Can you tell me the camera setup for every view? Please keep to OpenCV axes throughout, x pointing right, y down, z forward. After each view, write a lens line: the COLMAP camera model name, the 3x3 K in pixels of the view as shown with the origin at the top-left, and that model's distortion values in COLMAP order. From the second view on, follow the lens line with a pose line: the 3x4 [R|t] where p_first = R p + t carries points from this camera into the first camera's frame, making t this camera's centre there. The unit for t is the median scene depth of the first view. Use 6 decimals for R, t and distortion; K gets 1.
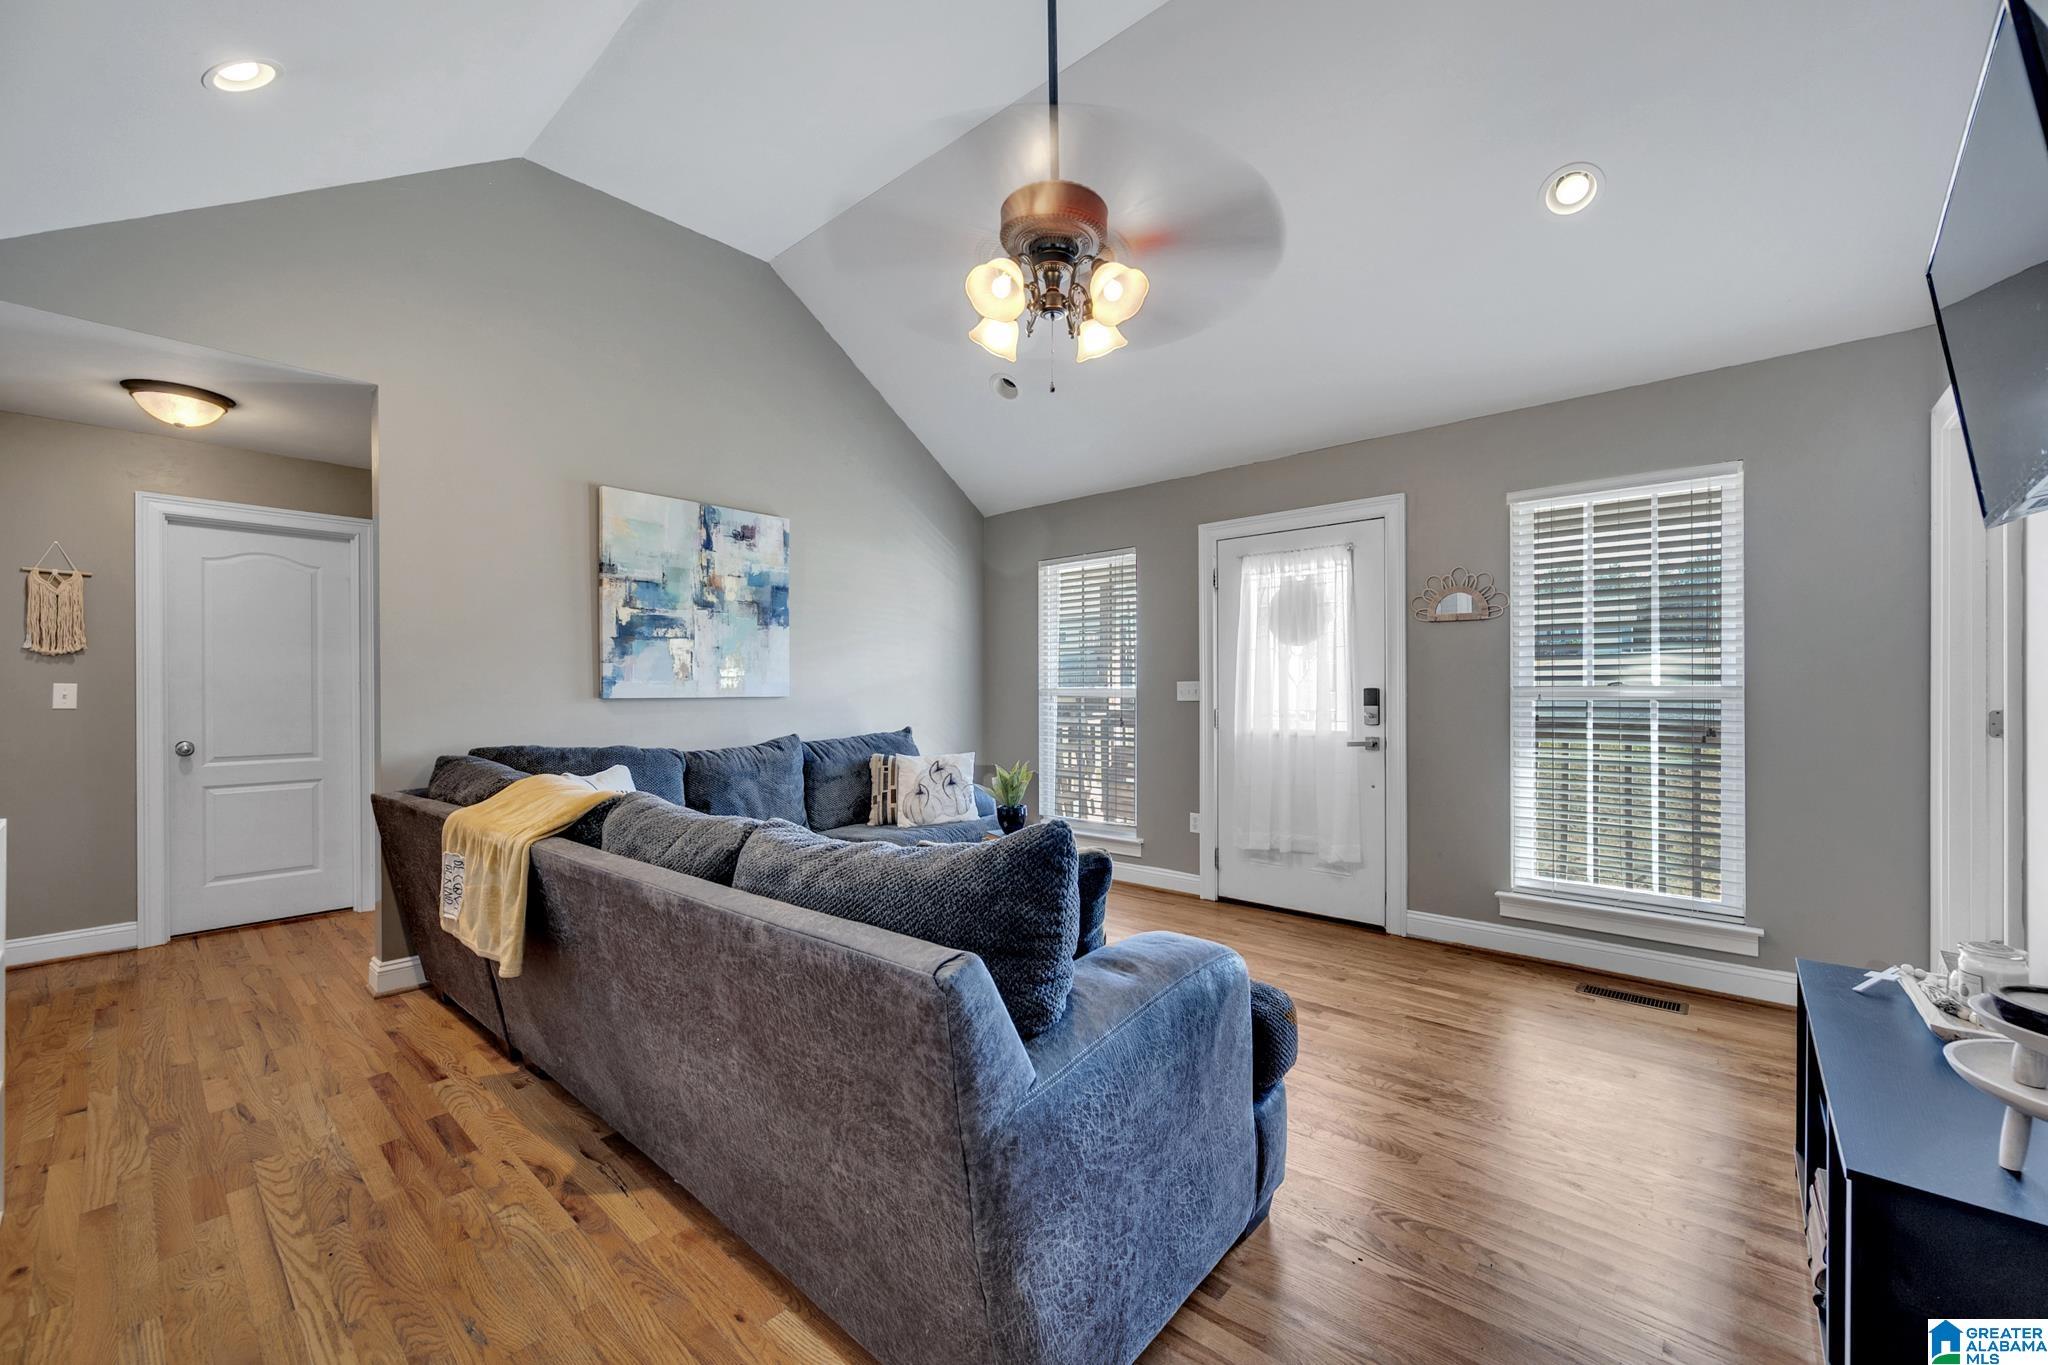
lens RADIAL K [[801.0, 0, 1028.0], [0, 801.0, 689.4], [0, 0, 1]] dist [0.002063, -0.000837]
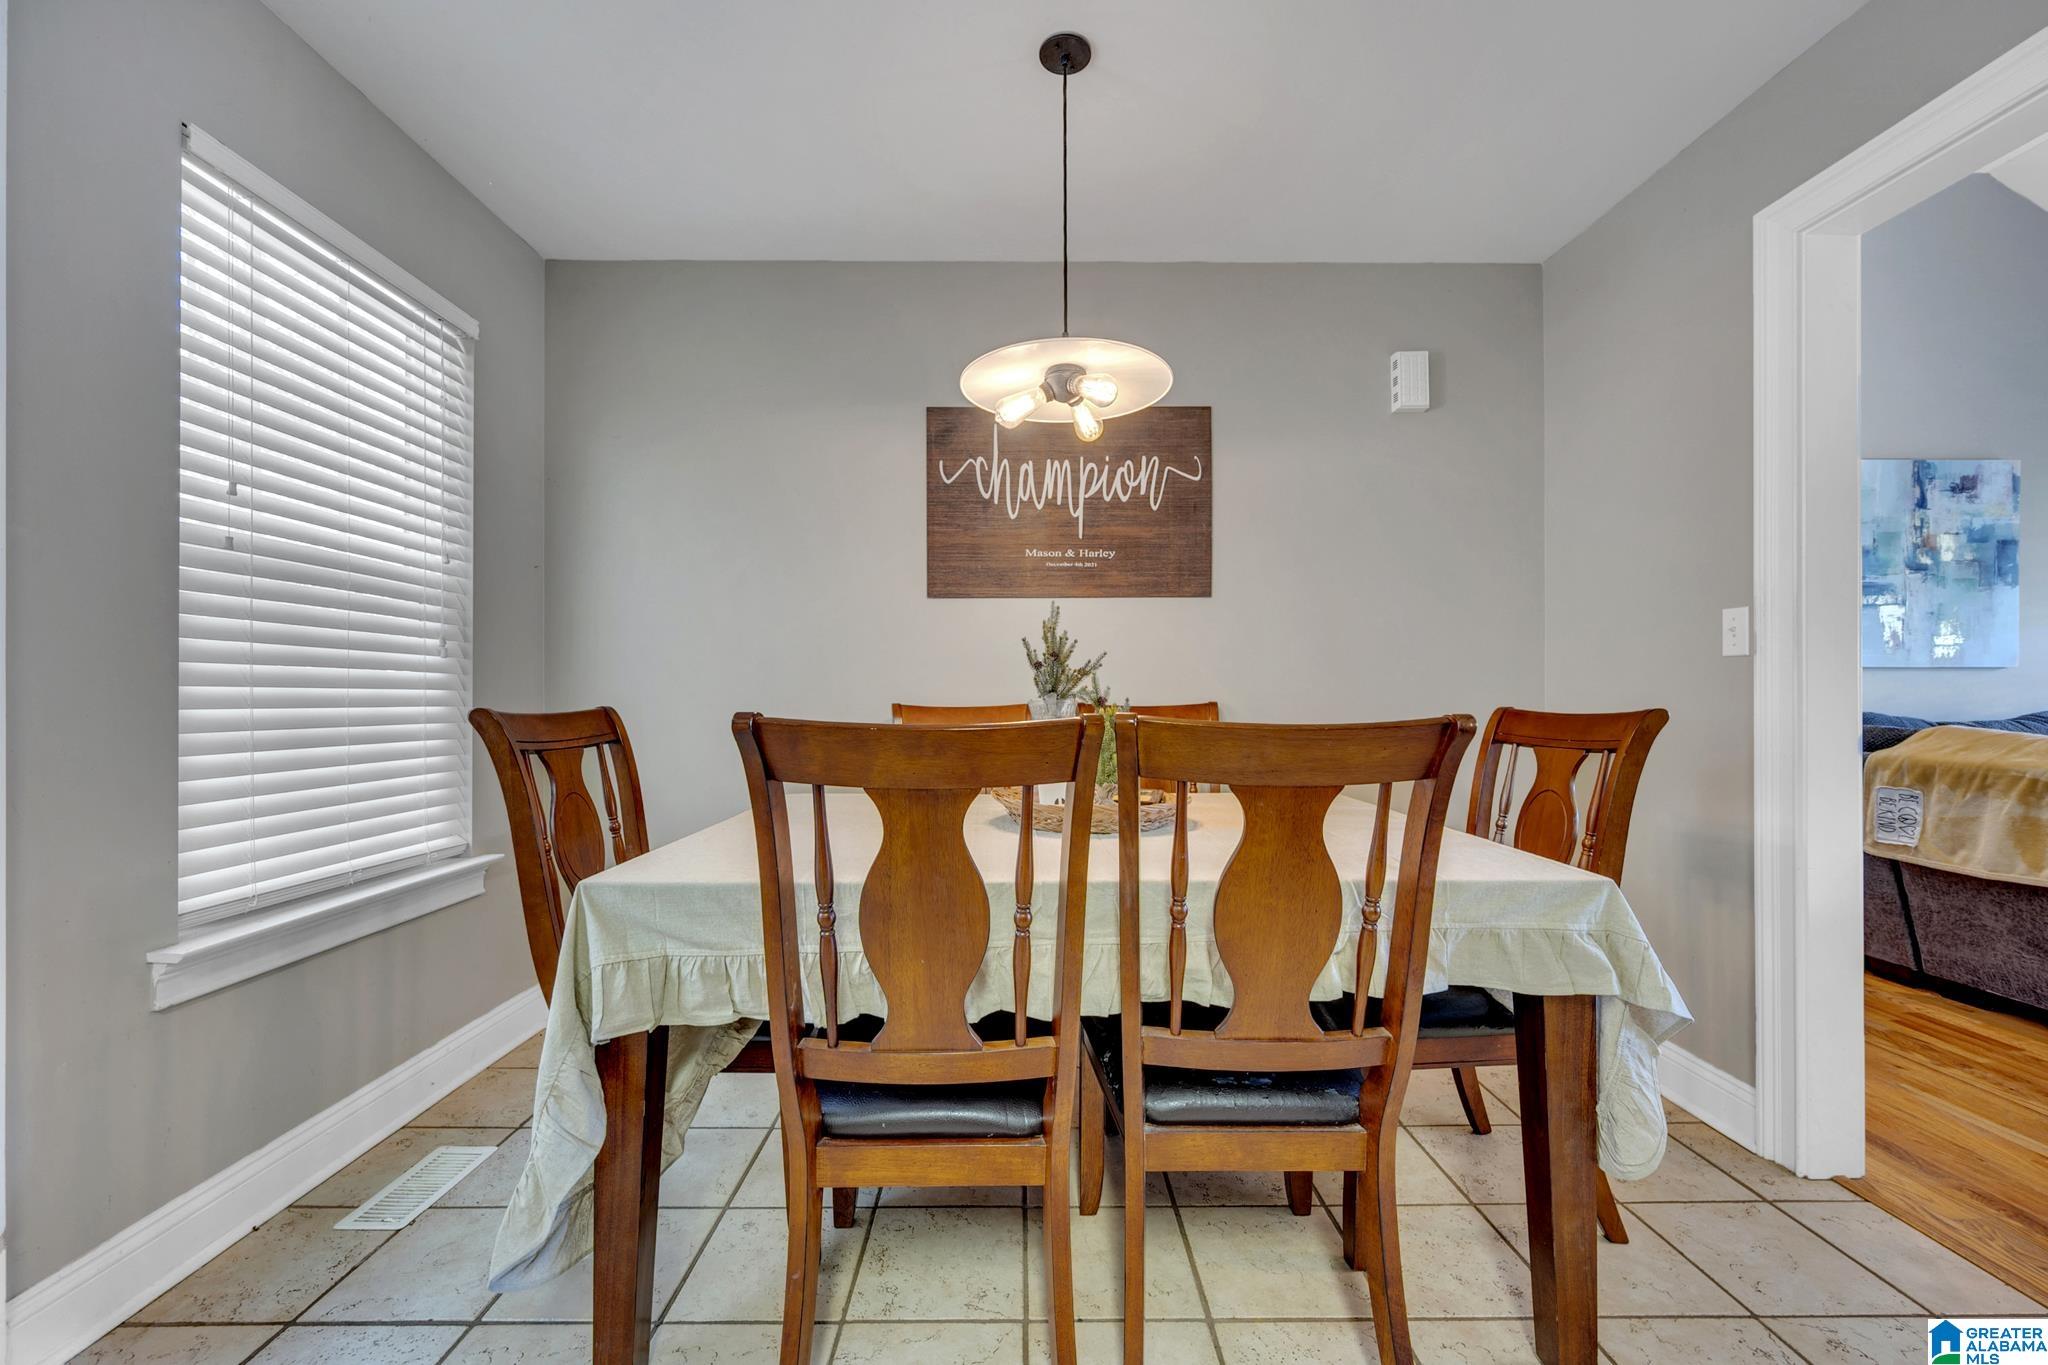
lens RADIAL K [[801.0, 0, 1030.7], [0, 801.0, 689.9], [0, 0, 1]] dist [0.002063, -0.000837]
pose [[0.666574, -0.002544, -0.745434, -0.387325], [-0.001736, 0.999986, -0.004964, 0.041688], [0.745437, 0.004603, 0.666561, -0.380596]]
